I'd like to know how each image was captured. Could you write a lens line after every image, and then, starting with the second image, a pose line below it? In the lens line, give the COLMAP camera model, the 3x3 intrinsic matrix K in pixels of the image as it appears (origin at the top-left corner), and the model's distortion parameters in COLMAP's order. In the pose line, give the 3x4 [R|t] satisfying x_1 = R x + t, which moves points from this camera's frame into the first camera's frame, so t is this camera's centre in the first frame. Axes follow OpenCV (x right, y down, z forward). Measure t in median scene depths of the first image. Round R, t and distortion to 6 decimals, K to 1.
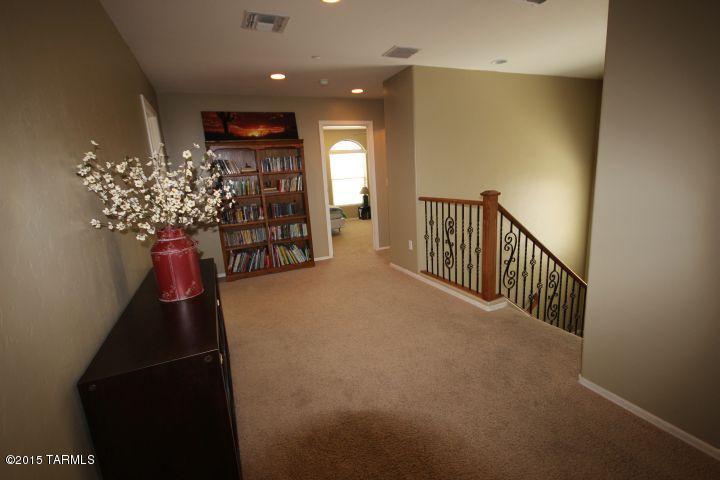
lens RADIAL K [[333.9, 0, 359.4], [0, 333.9, 240.3], [0, 0, 1]] dist [-0.020080, -0.006823]
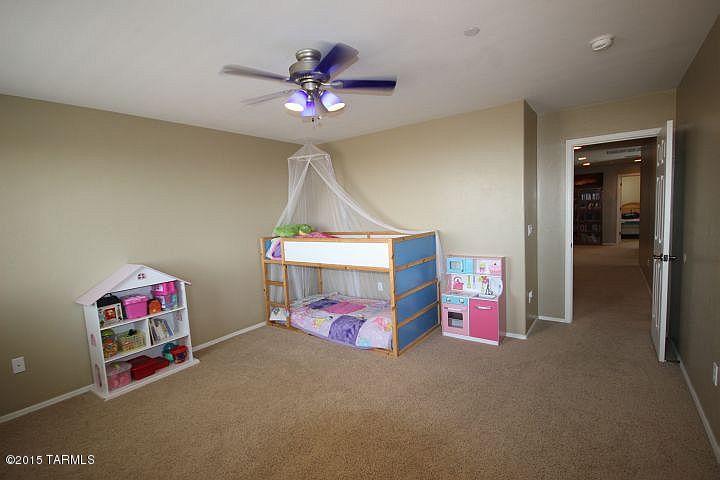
lens RADIAL K [[333.9, 0, 363.7], [0, 333.9, 240.8], [0, 0, 1]] dist [-0.020080, -0.006823]
pose [[0.499864, 0.115670, -0.858345, 1.161725], [-0.154930, 0.986999, 0.042783, 0.251494], [0.852134, 0.111597, 0.511286, -1.724411]]
